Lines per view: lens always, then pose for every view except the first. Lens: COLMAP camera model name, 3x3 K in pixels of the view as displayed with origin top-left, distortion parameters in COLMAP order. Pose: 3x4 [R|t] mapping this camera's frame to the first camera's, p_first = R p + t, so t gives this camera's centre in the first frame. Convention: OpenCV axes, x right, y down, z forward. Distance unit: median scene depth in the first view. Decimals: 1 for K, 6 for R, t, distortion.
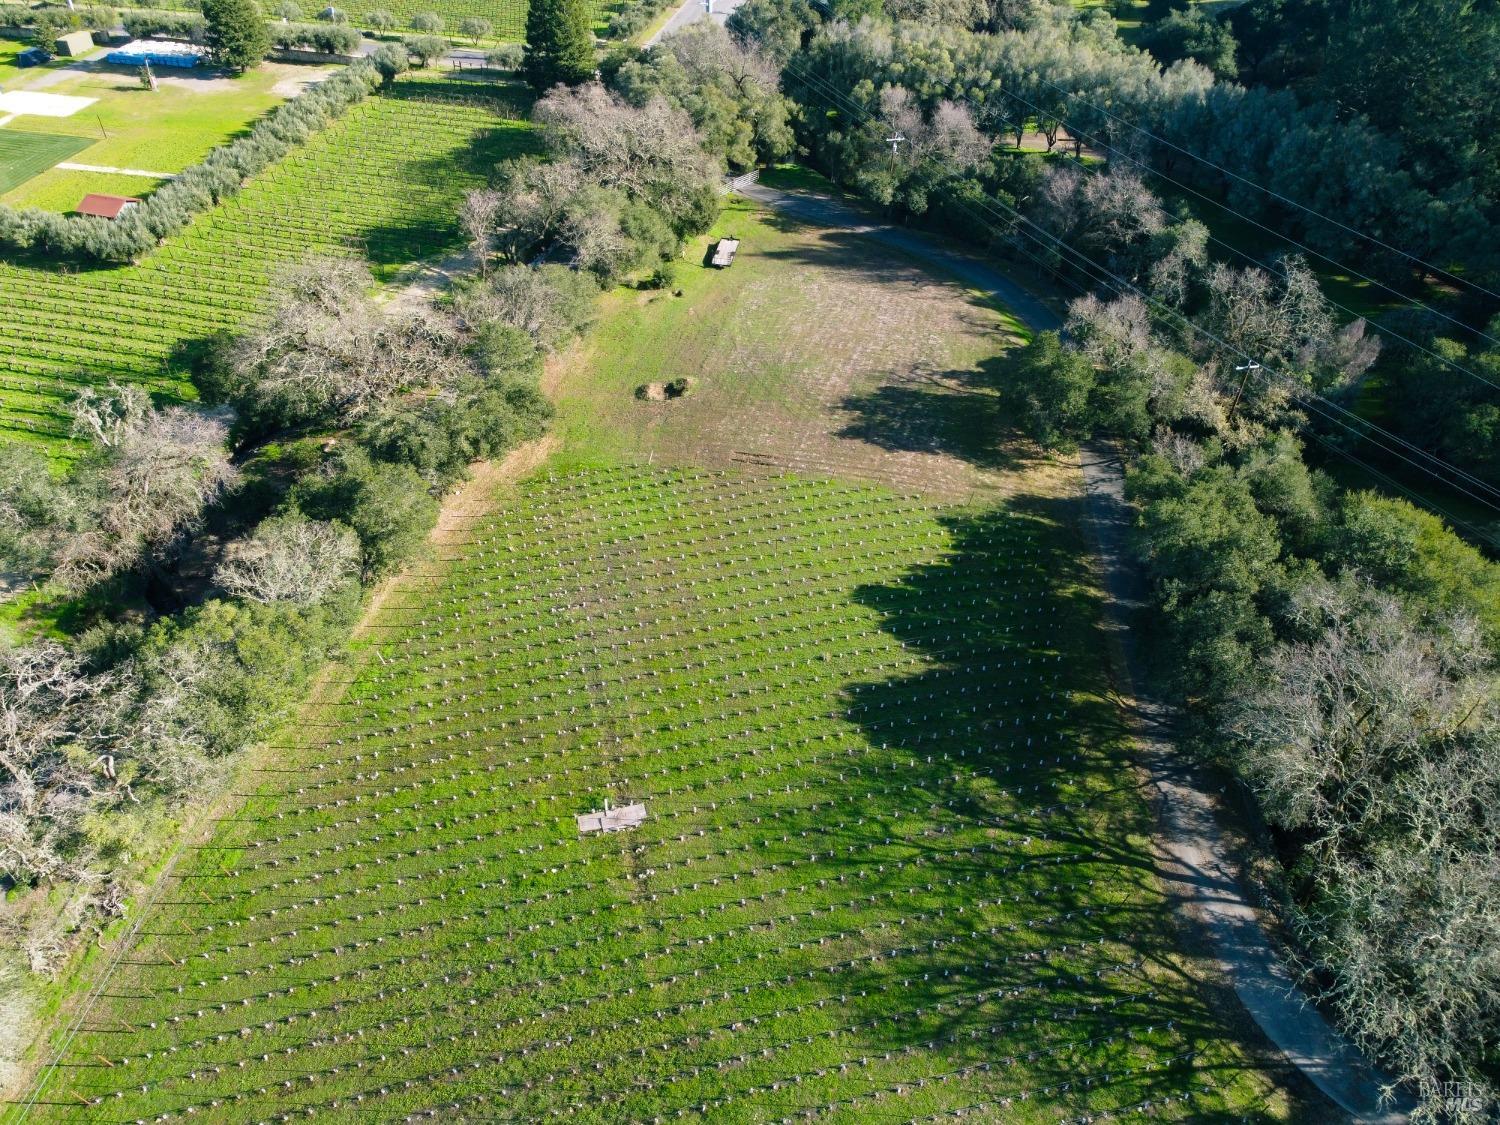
lens RADIAL K [[1134.7, 0, 751.8], [0, 1134.7, 555.9], [0, 0, 1]] dist [0.004138, -0.007319]
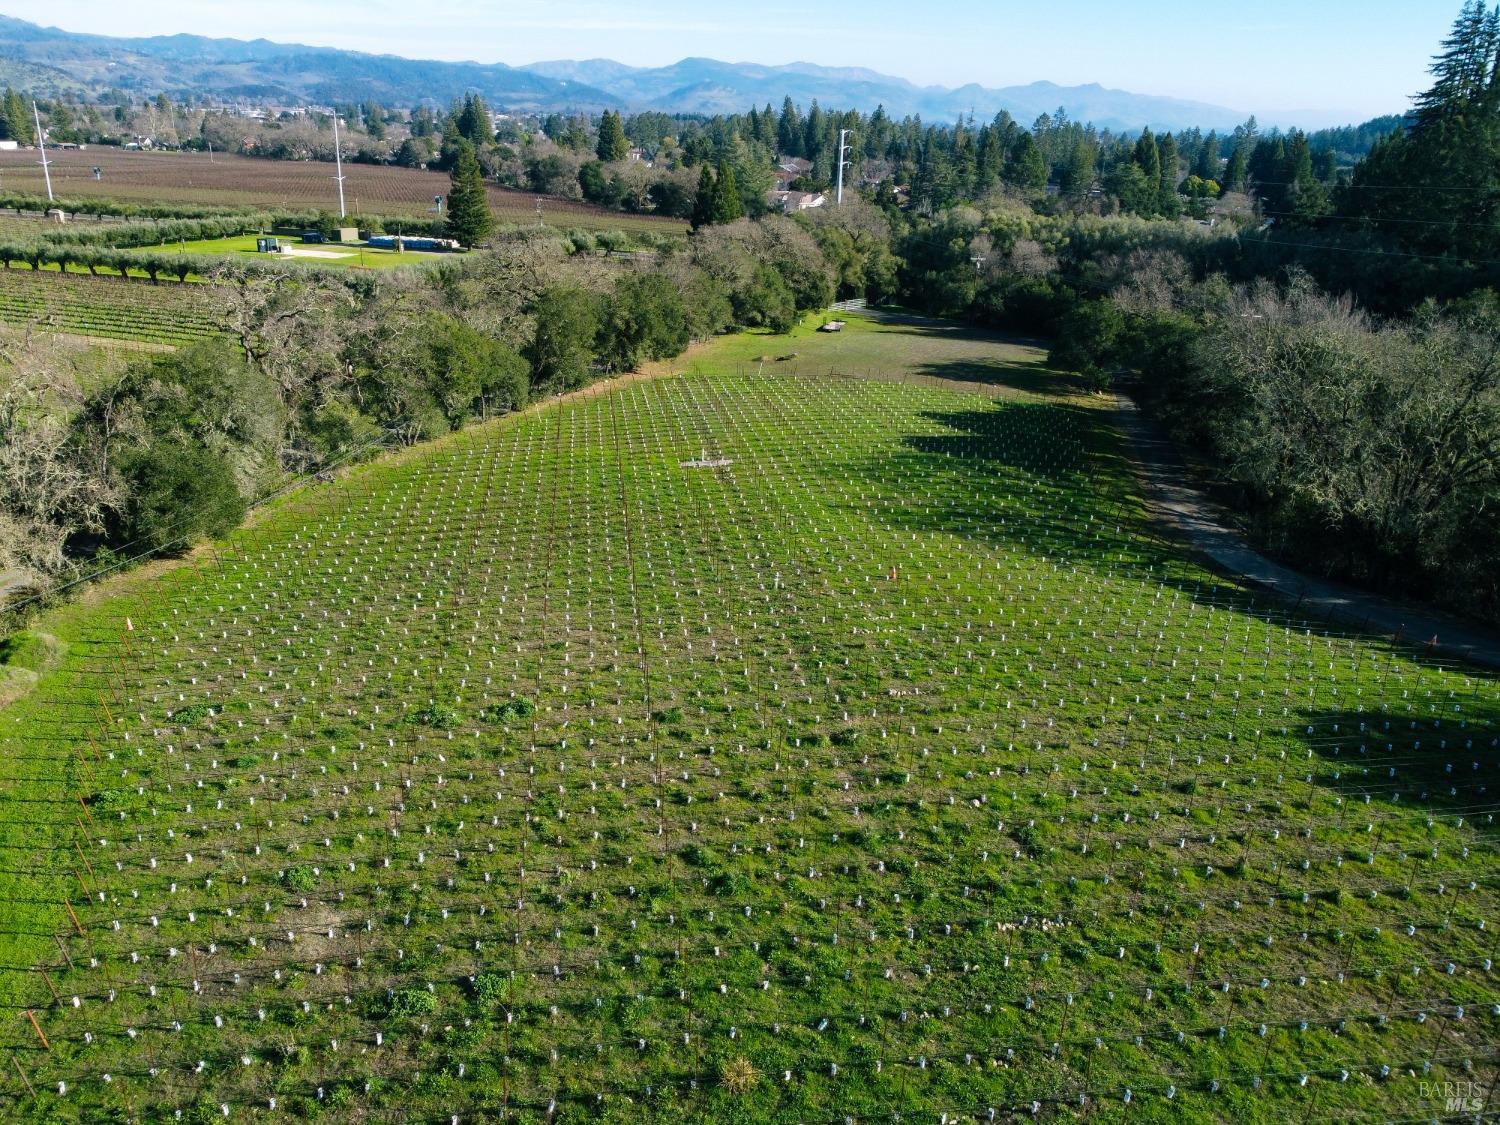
lens RADIAL K [[1134.7, 0, 751.8], [0, 1134.7, 555.9], [0, 0, 1]] dist [0.004138, -0.007319]
pose [[0.992363, 0.053902, -0.110954, 0.040403], [-0.087150, 0.942929, -0.321388, 0.403123], [0.087298, 0.328603, 0.940425, -0.086292]]
